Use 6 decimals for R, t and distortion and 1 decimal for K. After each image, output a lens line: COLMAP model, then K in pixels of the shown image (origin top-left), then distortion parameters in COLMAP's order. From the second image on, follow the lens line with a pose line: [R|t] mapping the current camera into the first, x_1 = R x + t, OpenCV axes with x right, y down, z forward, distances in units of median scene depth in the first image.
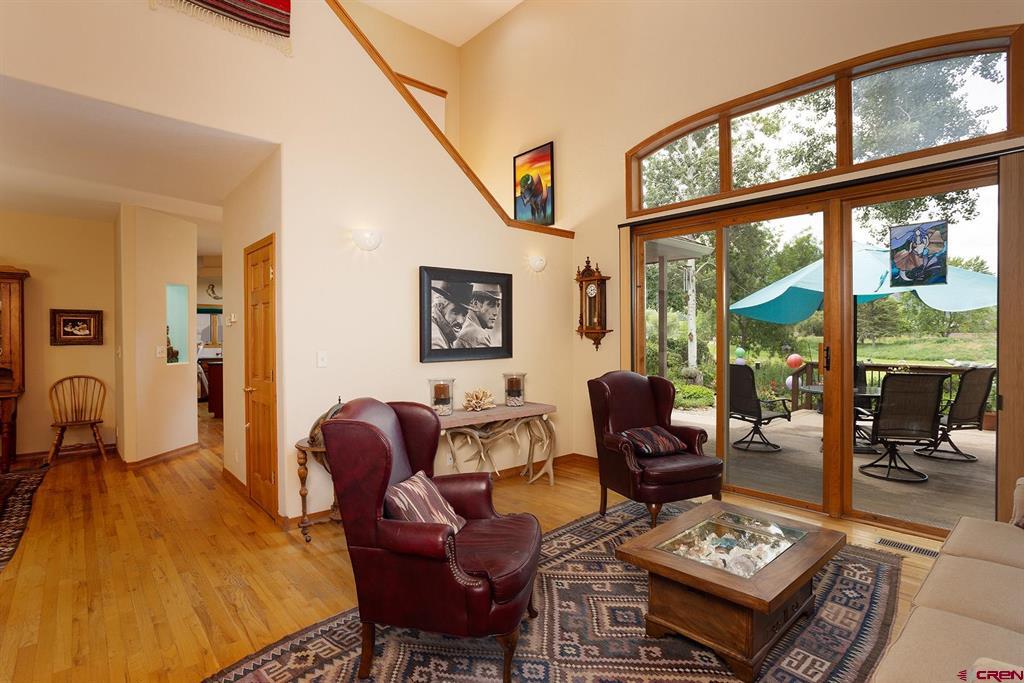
lens RADIAL K [[504.8, 0, 513.3], [0, 504.8, 339.5], [0, 0, 1]] dist [-0.064284, 0.039429]
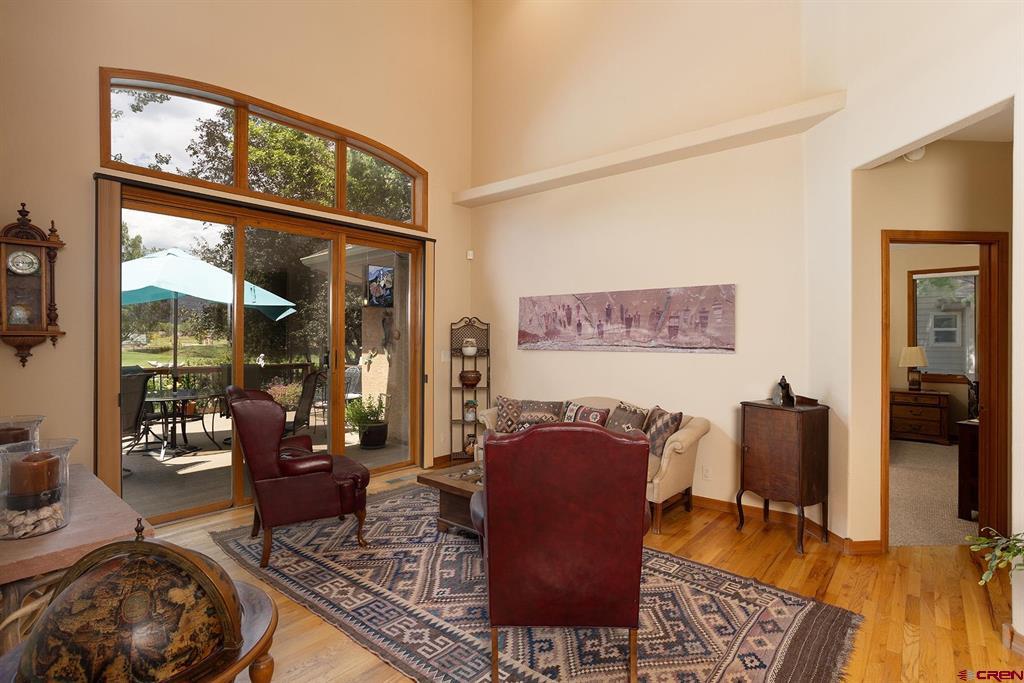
lens RADIAL K [[504.8, 0, 513.3], [0, 504.8, 339.5], [0, 0, 1]] dist [-0.064284, 0.039429]
pose [[-0.138483, 0.001025, 0.990364, -0.574602], [0.004117, 0.999991, -0.000459, -0.008159], [-0.990356, 0.004014, -0.138486, 0.627291]]
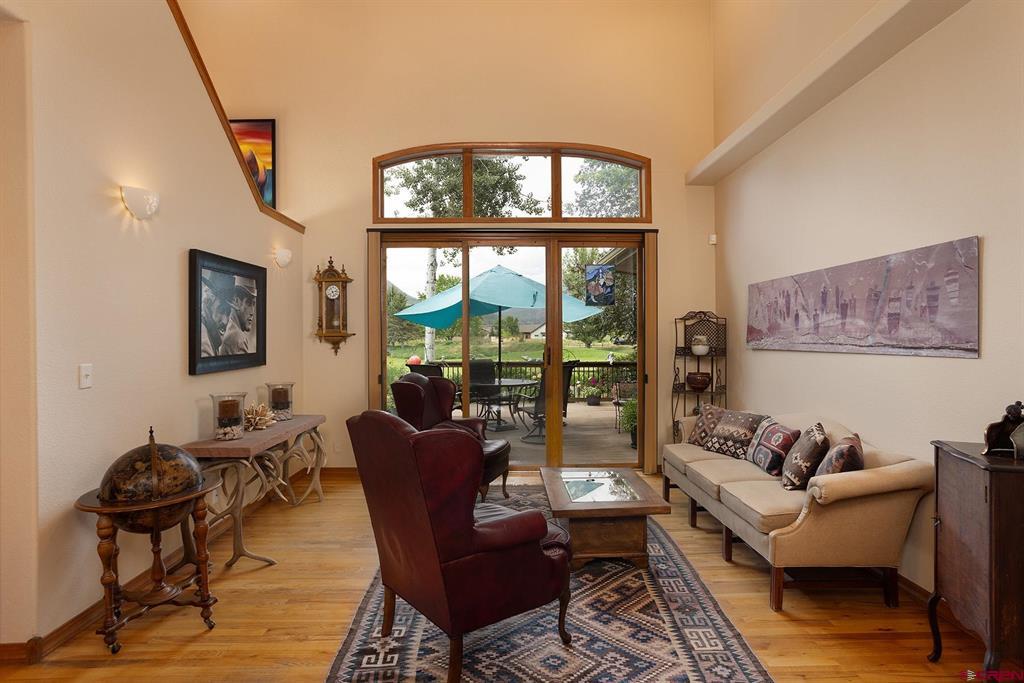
lens RADIAL K [[528.2, 0, 512.0], [0, 528.2, 341.5], [0, 0, 1]] dist [-0.066544, 0.047341]
pose [[0.653515, -0.004355, 0.756901, -0.447367], [0.006809, 0.999977, -0.000125, -0.001594], [-0.756883, 0.005236, 0.653529, 0.115112]]
